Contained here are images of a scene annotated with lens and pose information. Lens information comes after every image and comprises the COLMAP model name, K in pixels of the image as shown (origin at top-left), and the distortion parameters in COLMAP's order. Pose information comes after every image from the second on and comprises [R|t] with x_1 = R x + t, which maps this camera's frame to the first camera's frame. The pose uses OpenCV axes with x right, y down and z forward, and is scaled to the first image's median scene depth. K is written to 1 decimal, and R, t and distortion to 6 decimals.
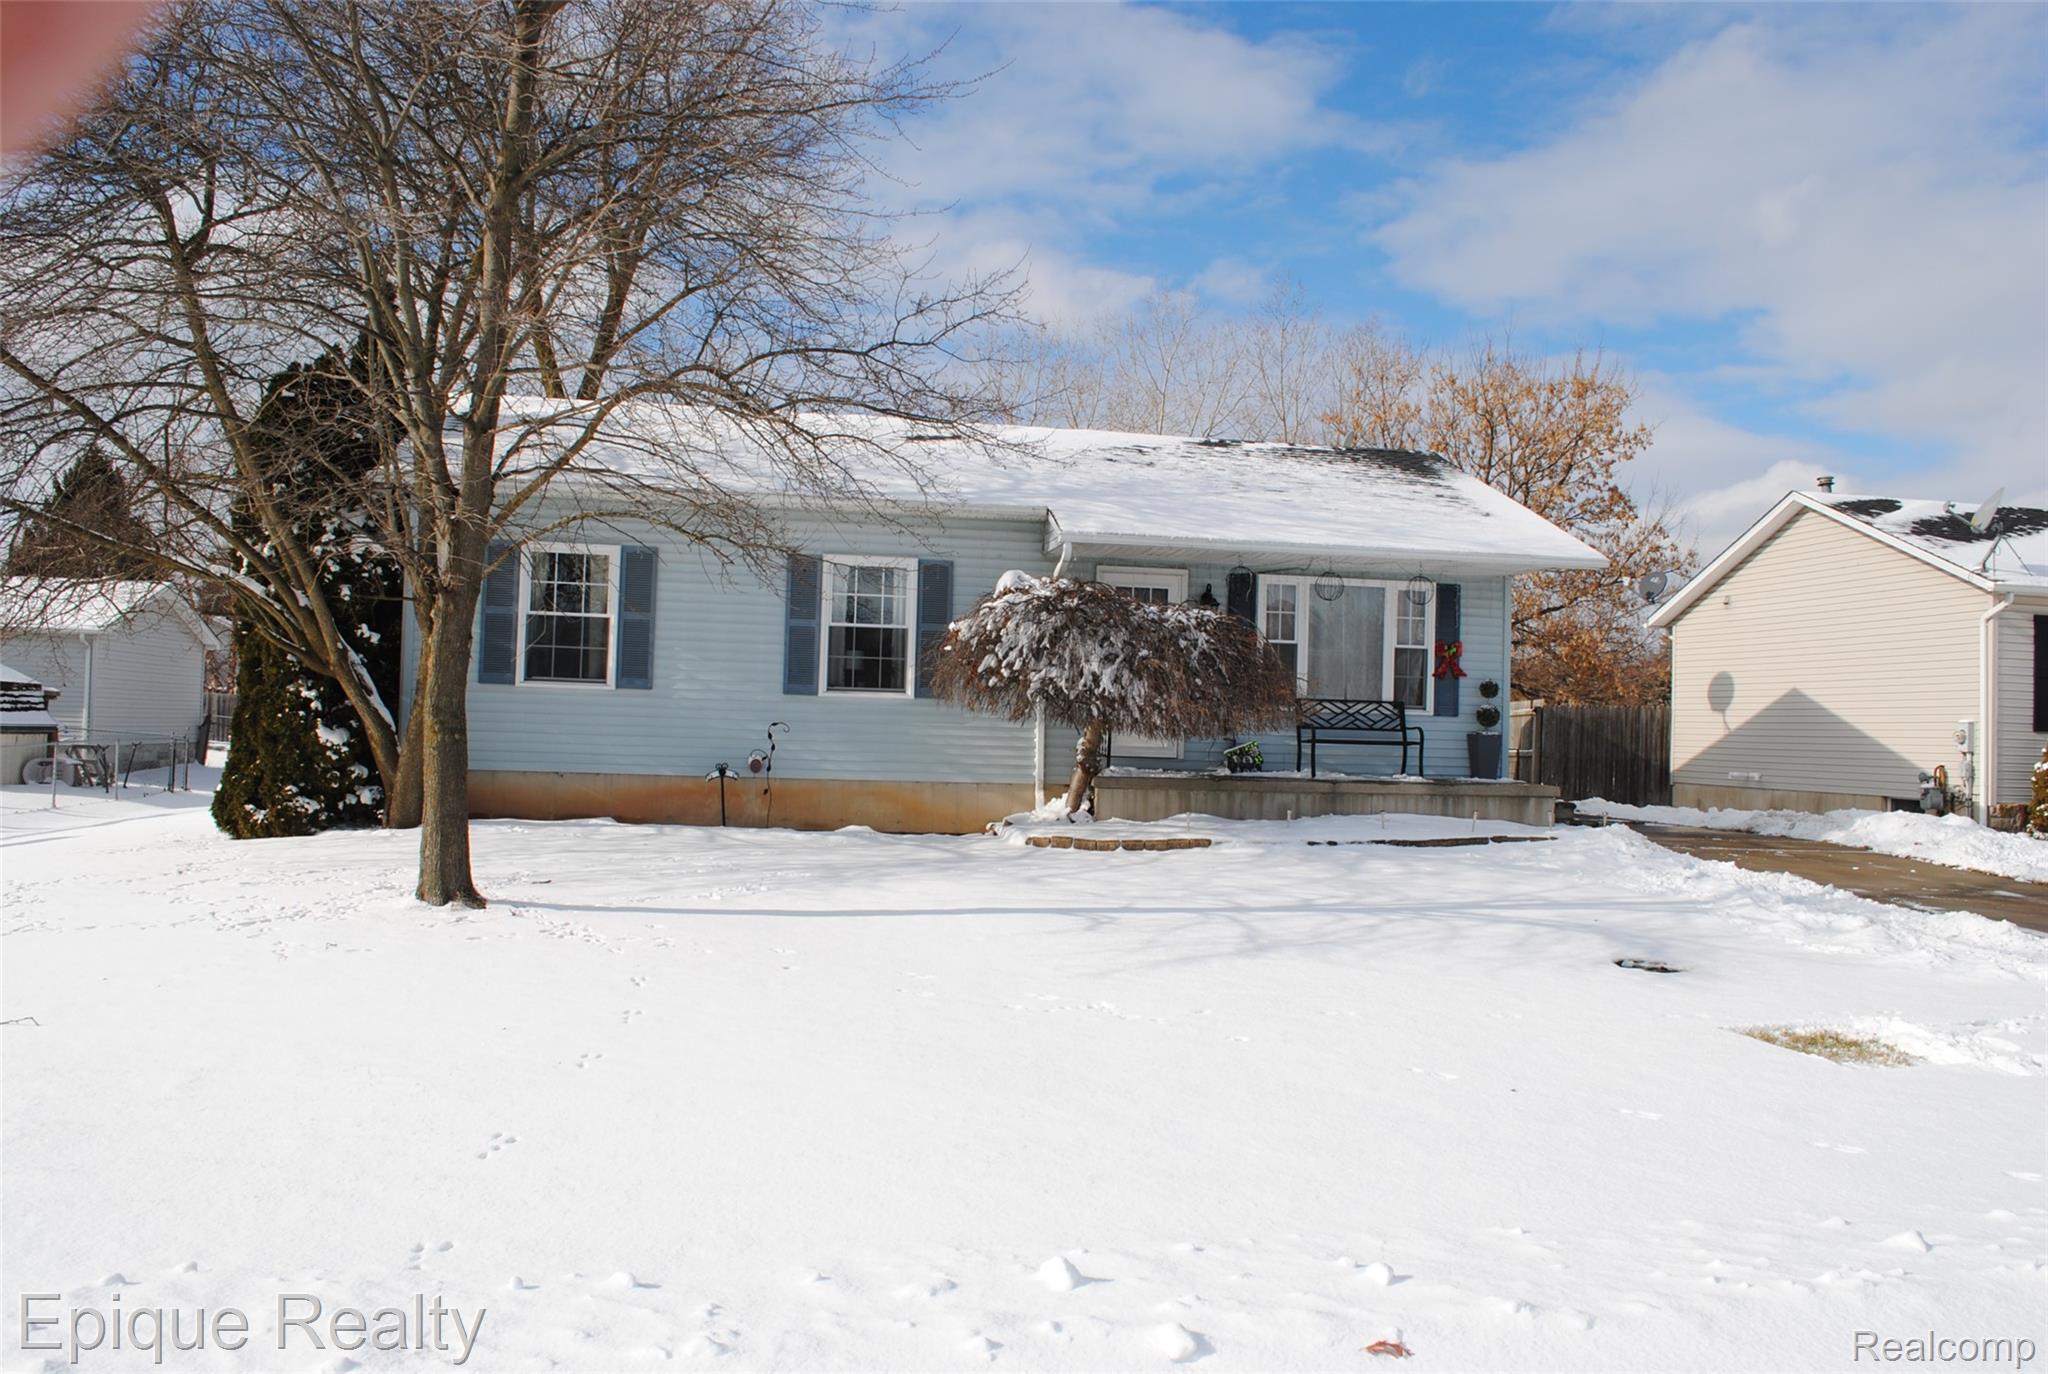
lens RADIAL K [[1633.1, 0, 1025.4], [0, 1633.1, 690.9], [0, 0, 1]] dist [-0.087760, 0.013883]
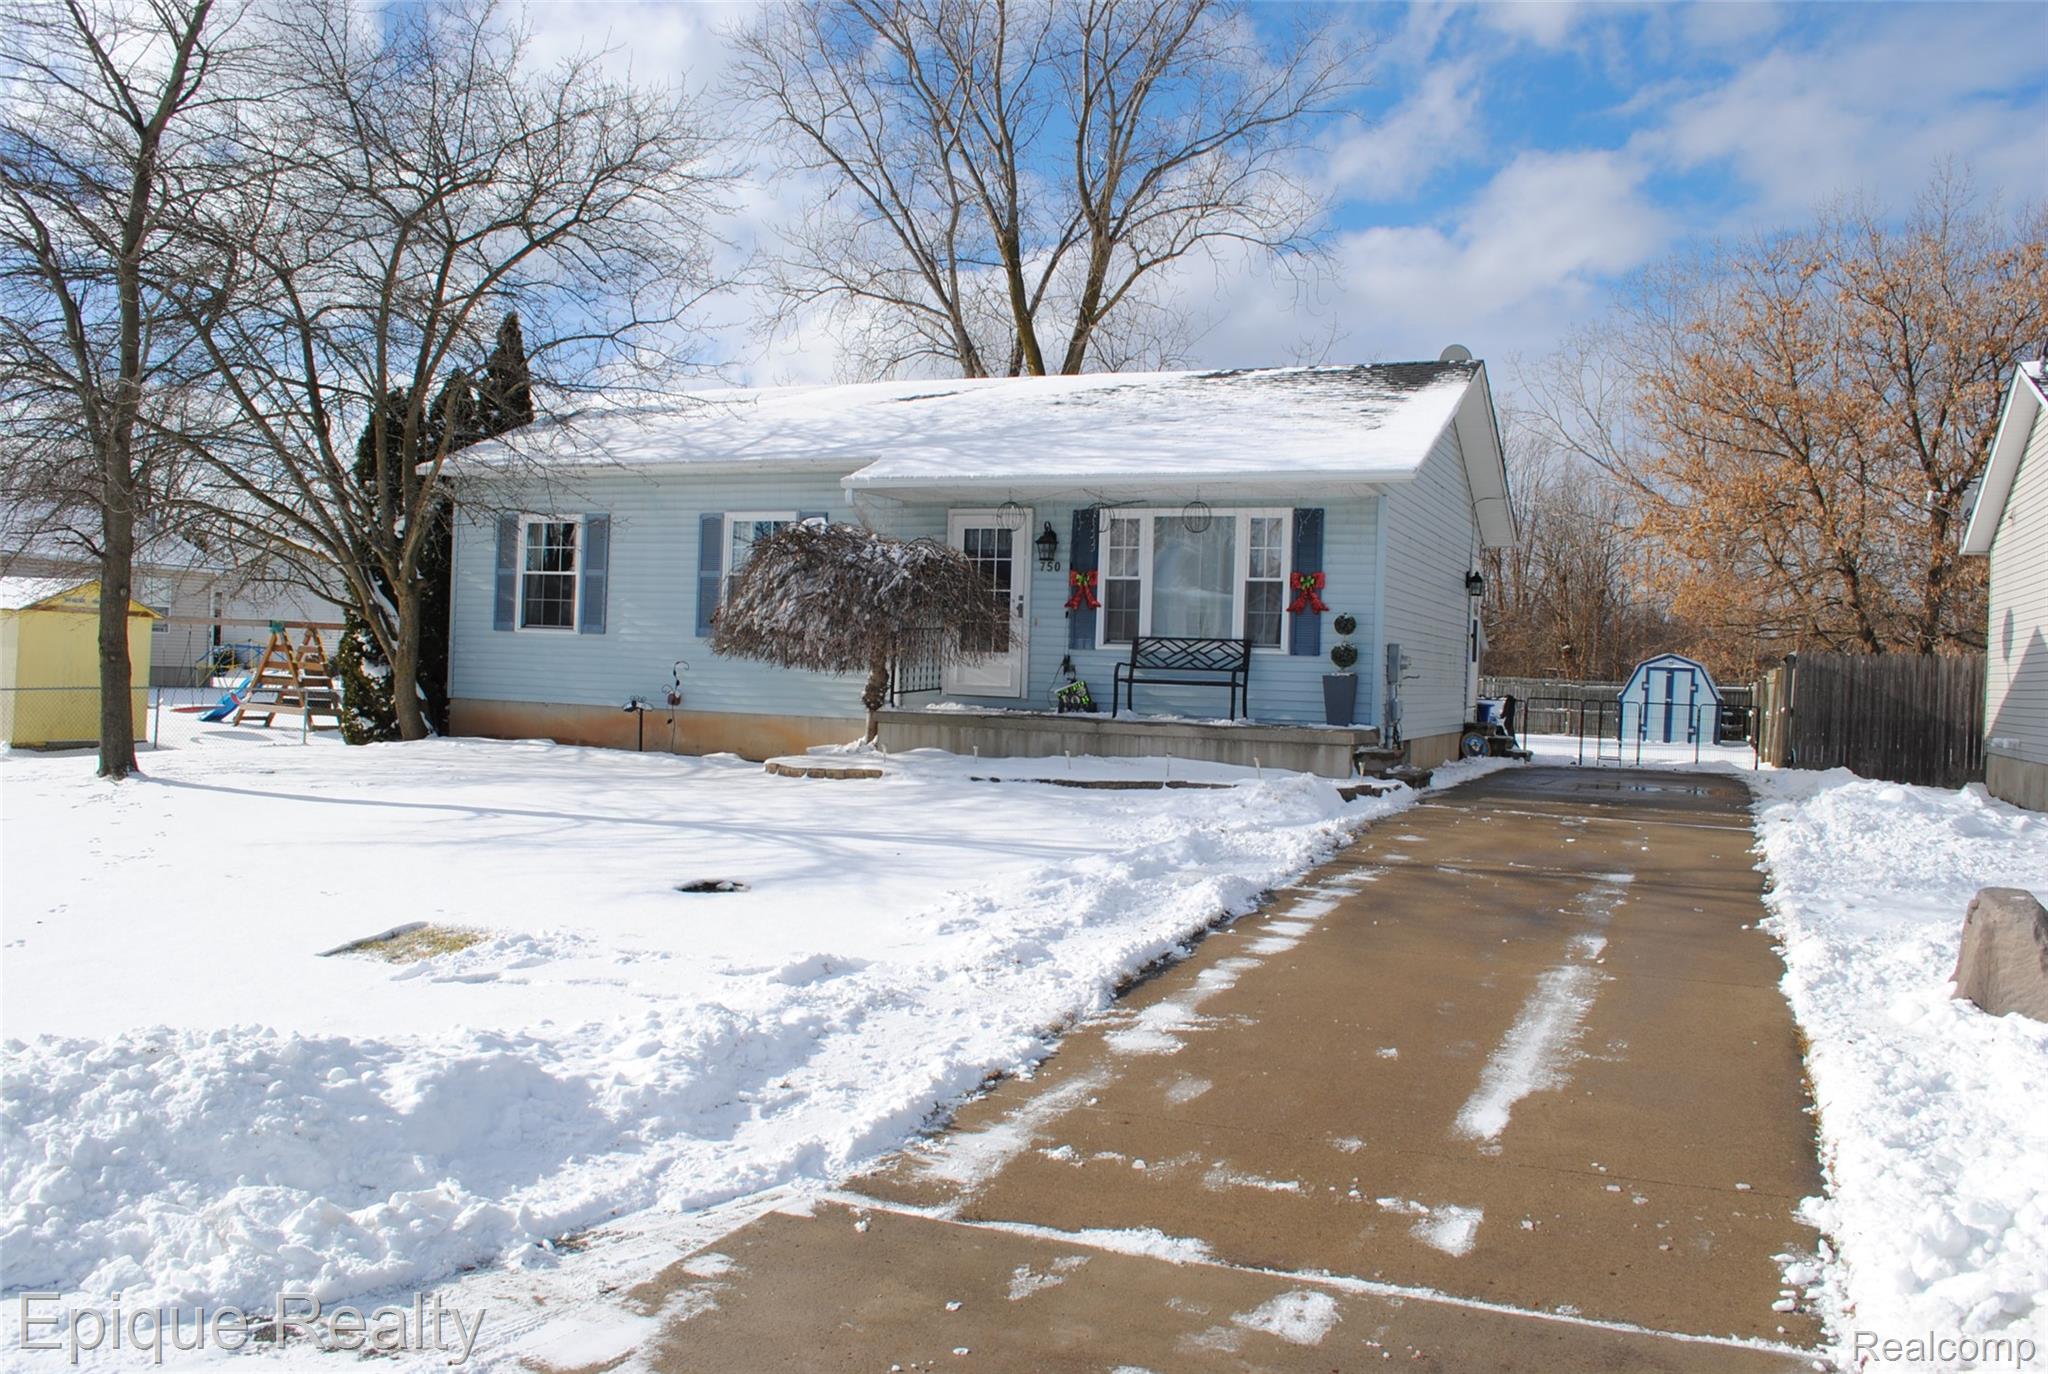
lens RADIAL K [[1633.1, 0, 1025.6], [0, 1633.1, 683.6], [0, 0, 1]] dist [-0.087760, 0.013883]
pose [[0.839278, 0.004771, -0.543682, 0.635398], [0.001712, 0.999933, 0.011418, 0.021126], [0.543700, -0.010514, 0.839214, 0.160668]]
